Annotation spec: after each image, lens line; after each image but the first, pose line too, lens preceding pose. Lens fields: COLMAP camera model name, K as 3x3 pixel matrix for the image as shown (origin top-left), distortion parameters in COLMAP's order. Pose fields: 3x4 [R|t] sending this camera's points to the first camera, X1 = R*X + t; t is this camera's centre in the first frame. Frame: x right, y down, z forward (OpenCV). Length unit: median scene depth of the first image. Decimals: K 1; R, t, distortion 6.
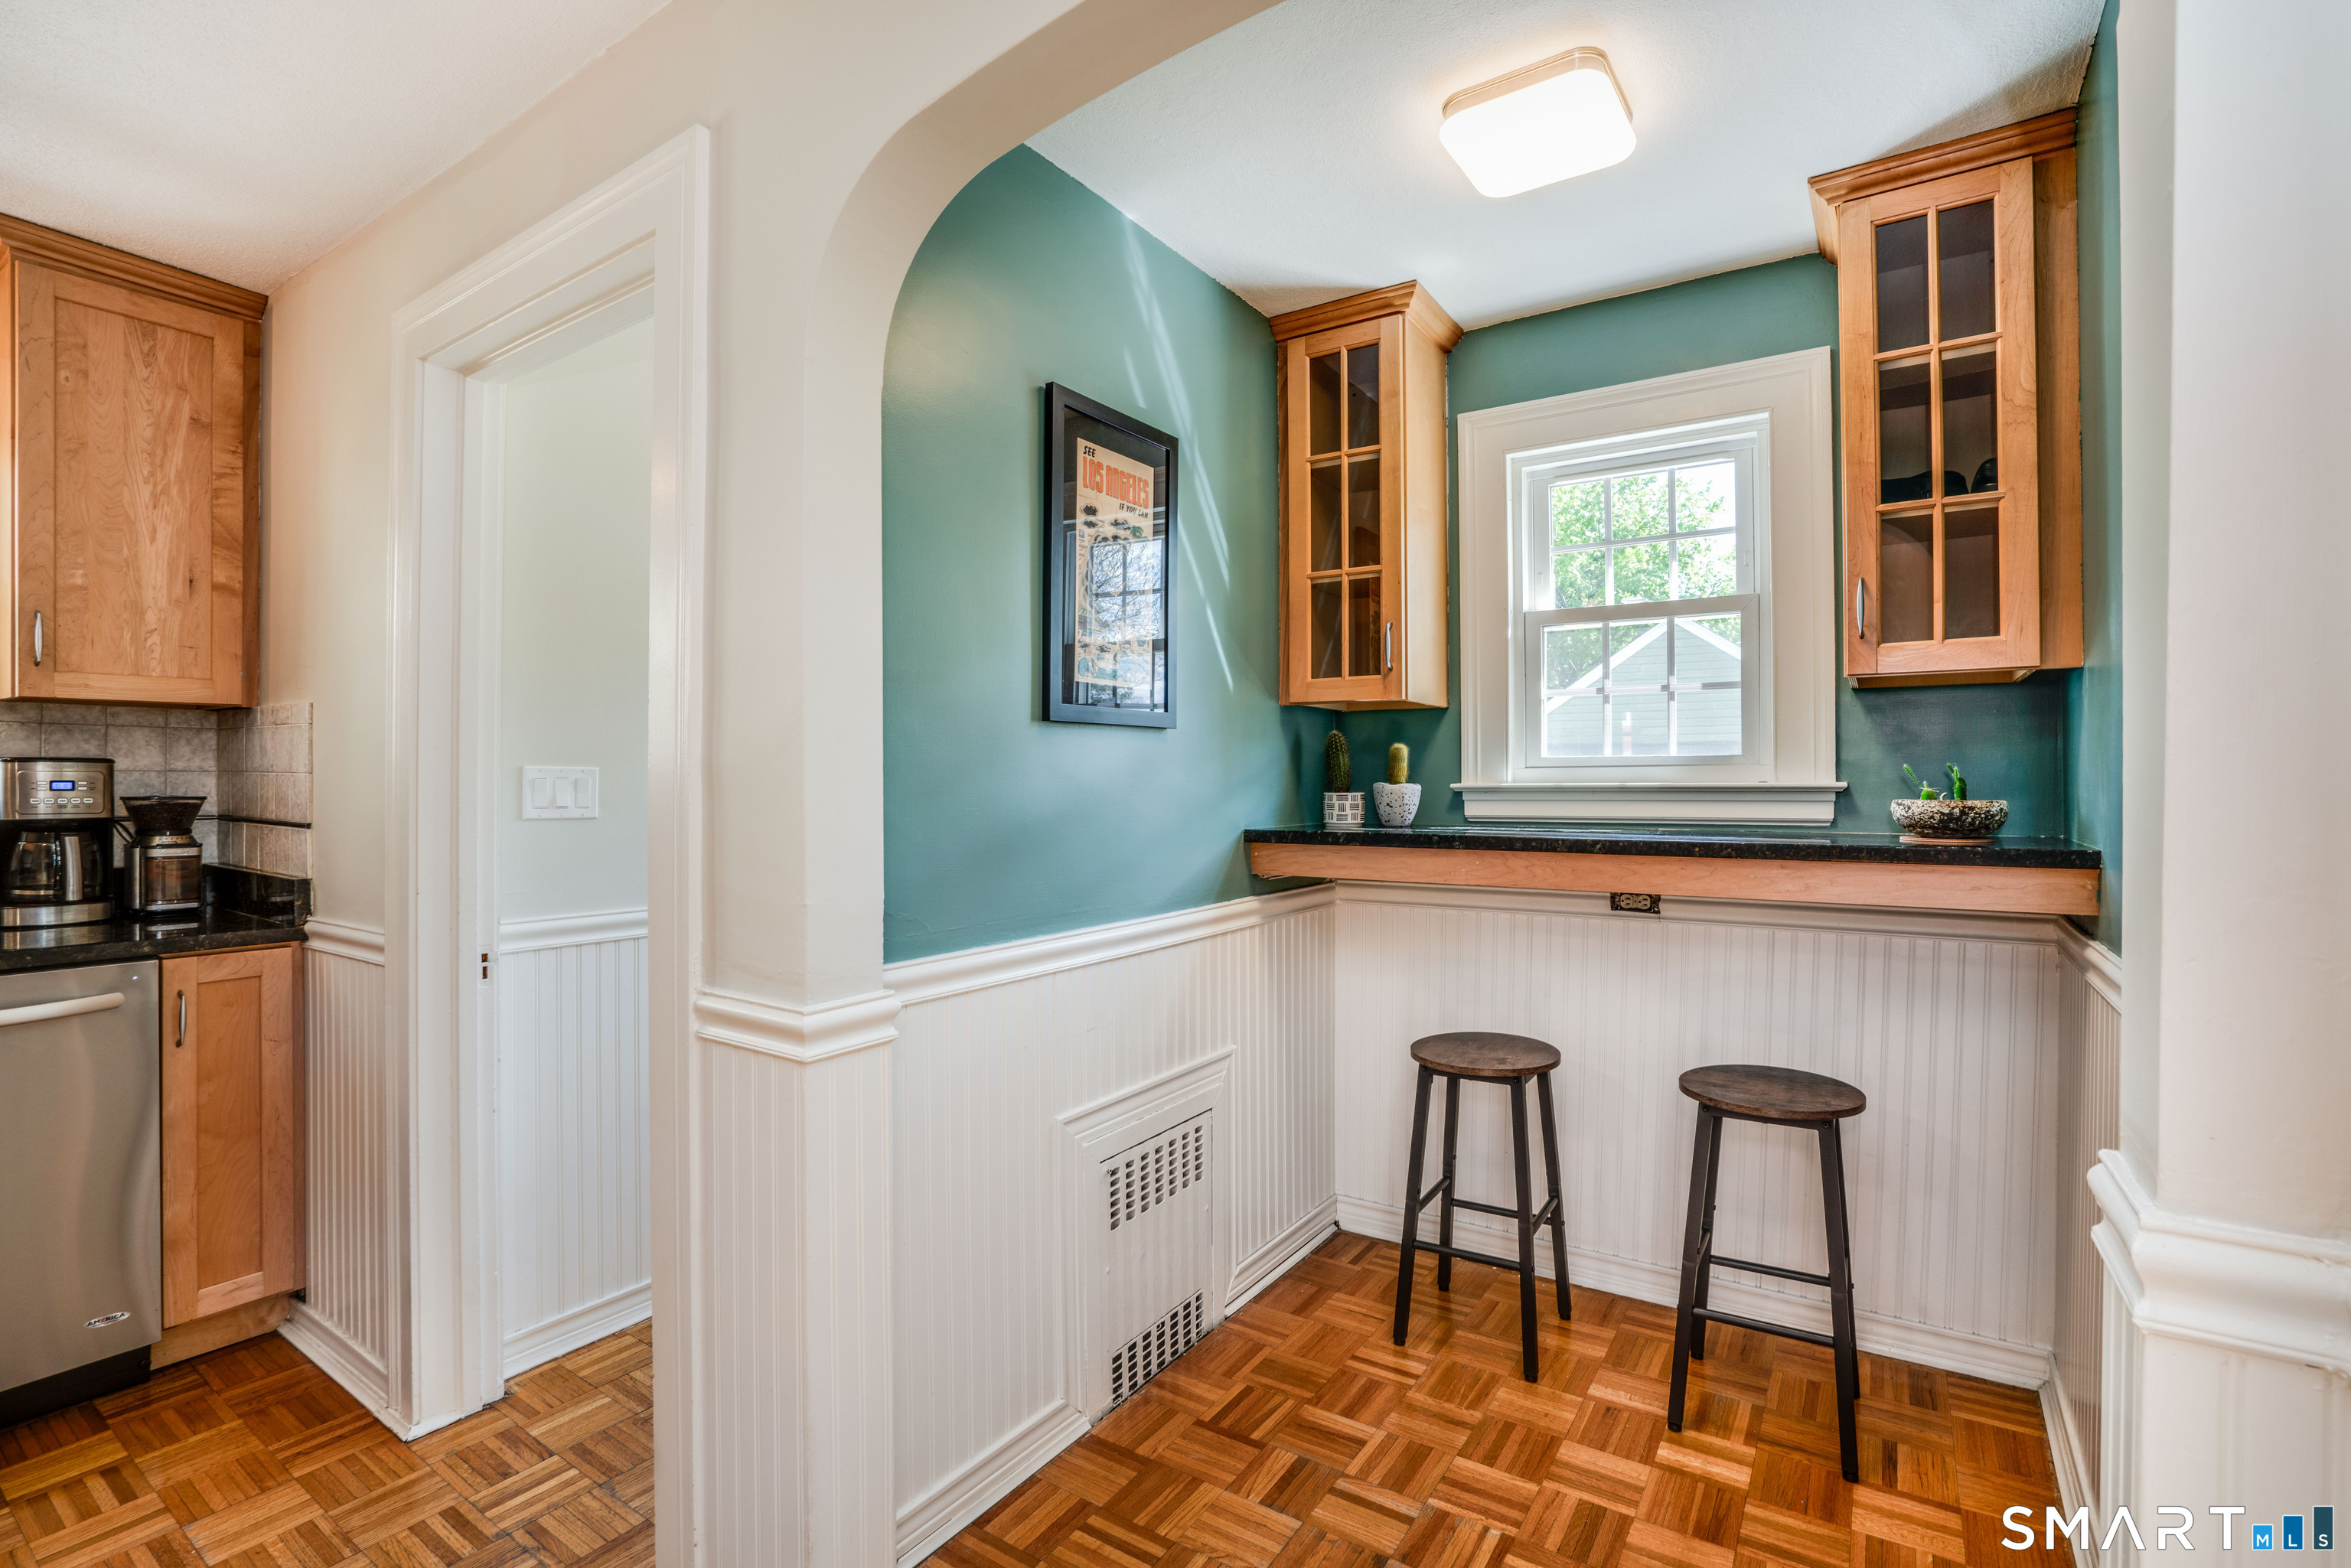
lens RADIAL K [[1111.5, 0, 1131.6], [0, 1111.5, 779.4], [0, 0, 1]] dist [-0.022596, 0.014632]
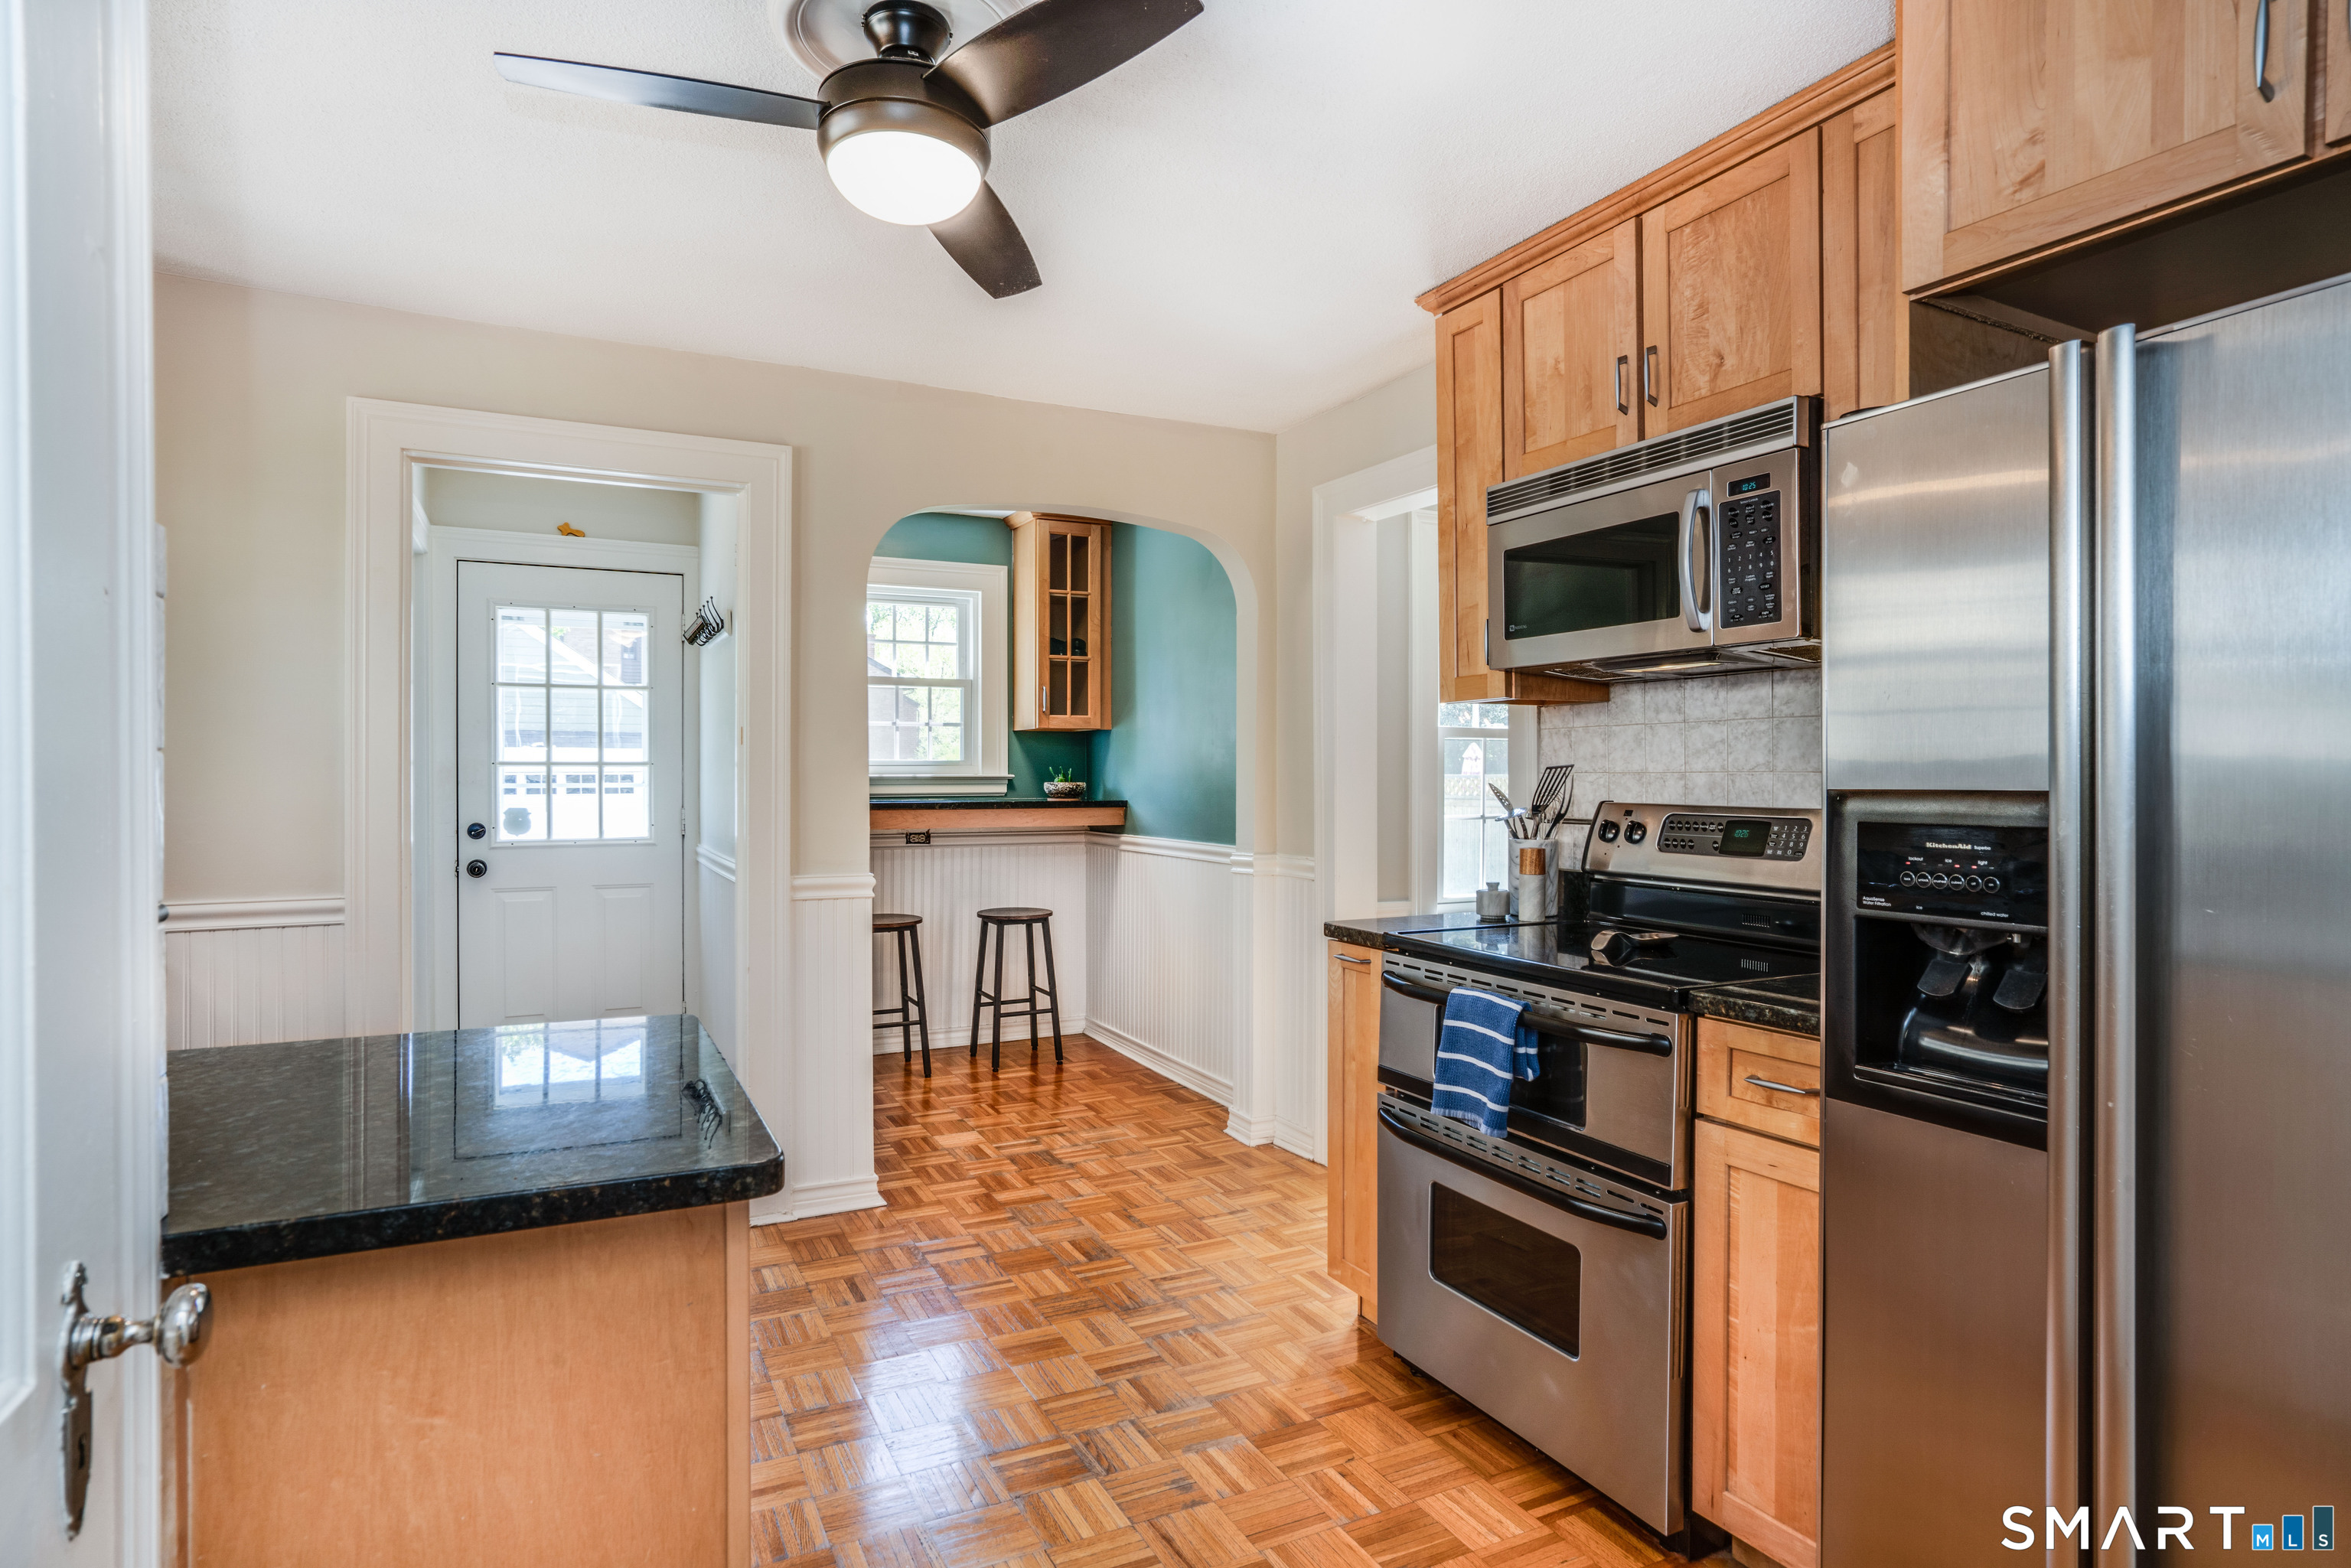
lens RADIAL K [[1314.3, 0, 1150.5], [0, 1314.3, 777.4], [0, 0, 1]] dist [-0.019554, 0.022441]
pose [[0.483965, -0.001729, 0.875086, -1.377765], [-0.005594, 0.999971, 0.005070, -0.005751], [-0.875070, -0.007349, 0.483941, -0.438542]]
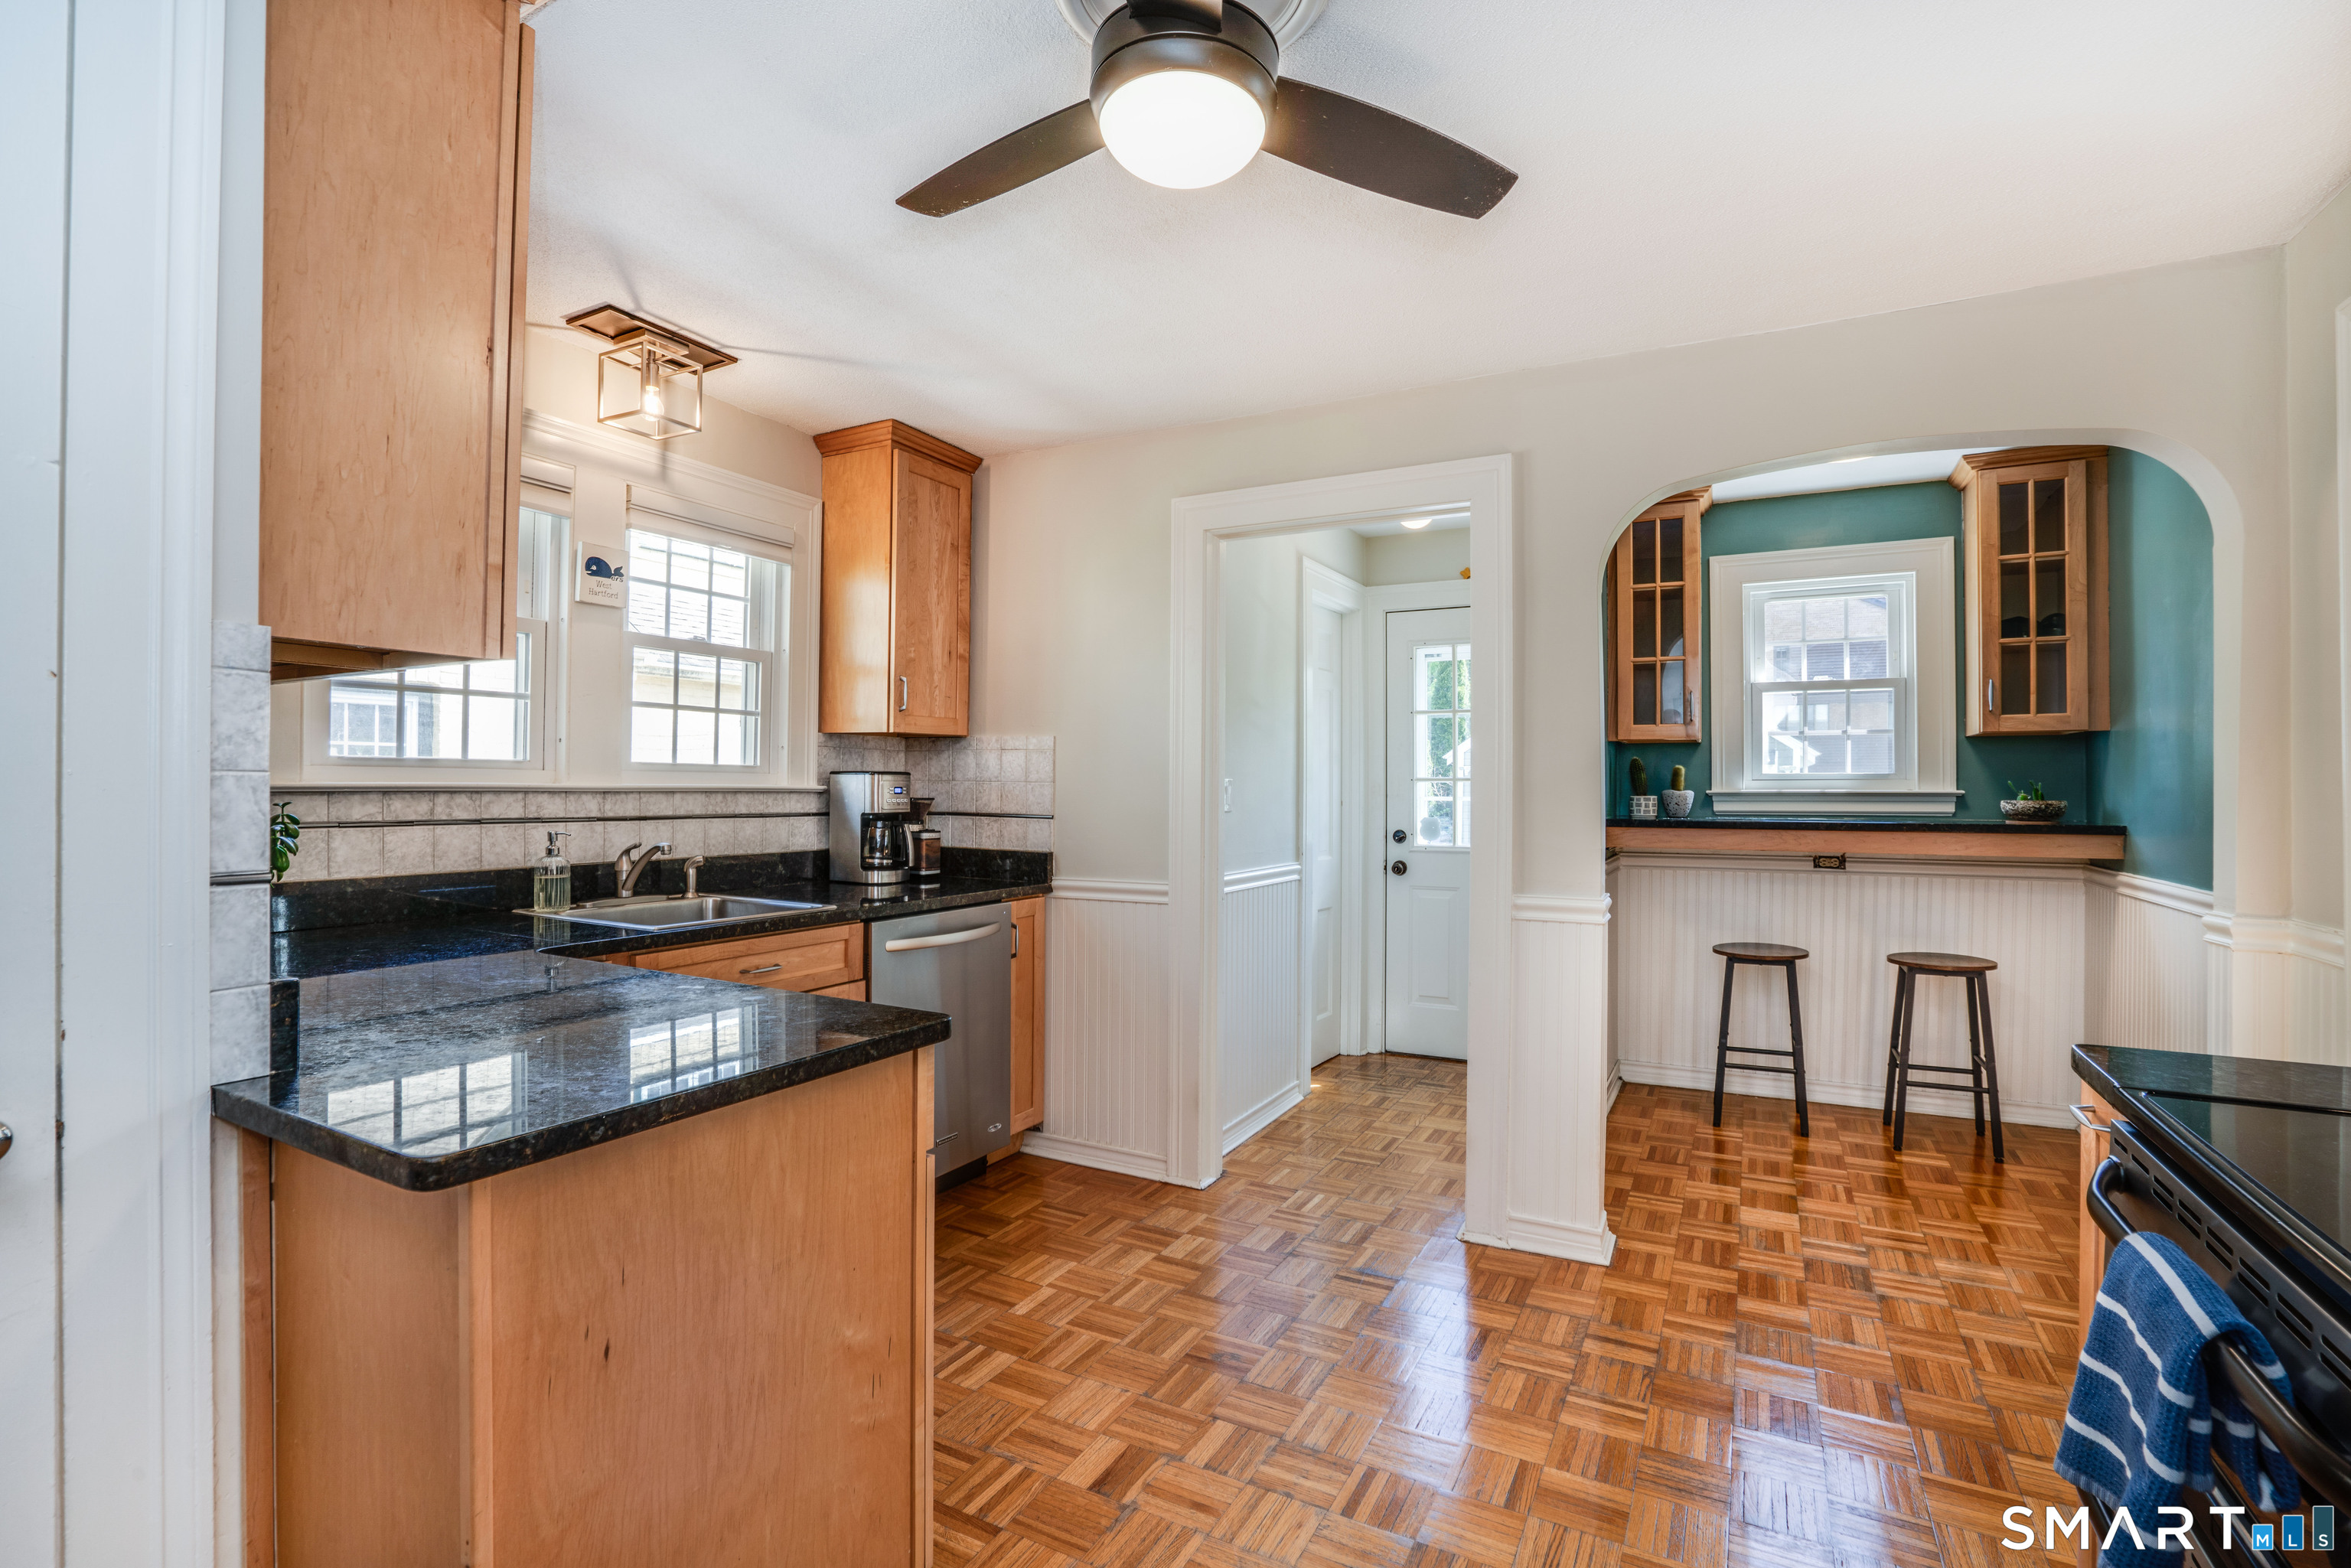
lens RADIAL K [[1095.9, 0, 1175.5], [0, 1095.9, 784.0], [0, 0, 1]] dist [-0.003284, 0.000018]
pose [[0.991659, 0.002948, 0.128852, -0.765477], [-0.003088, 0.999995, 0.000892, -0.005189], [-0.128849, -0.001282, 0.991663, -0.521151]]
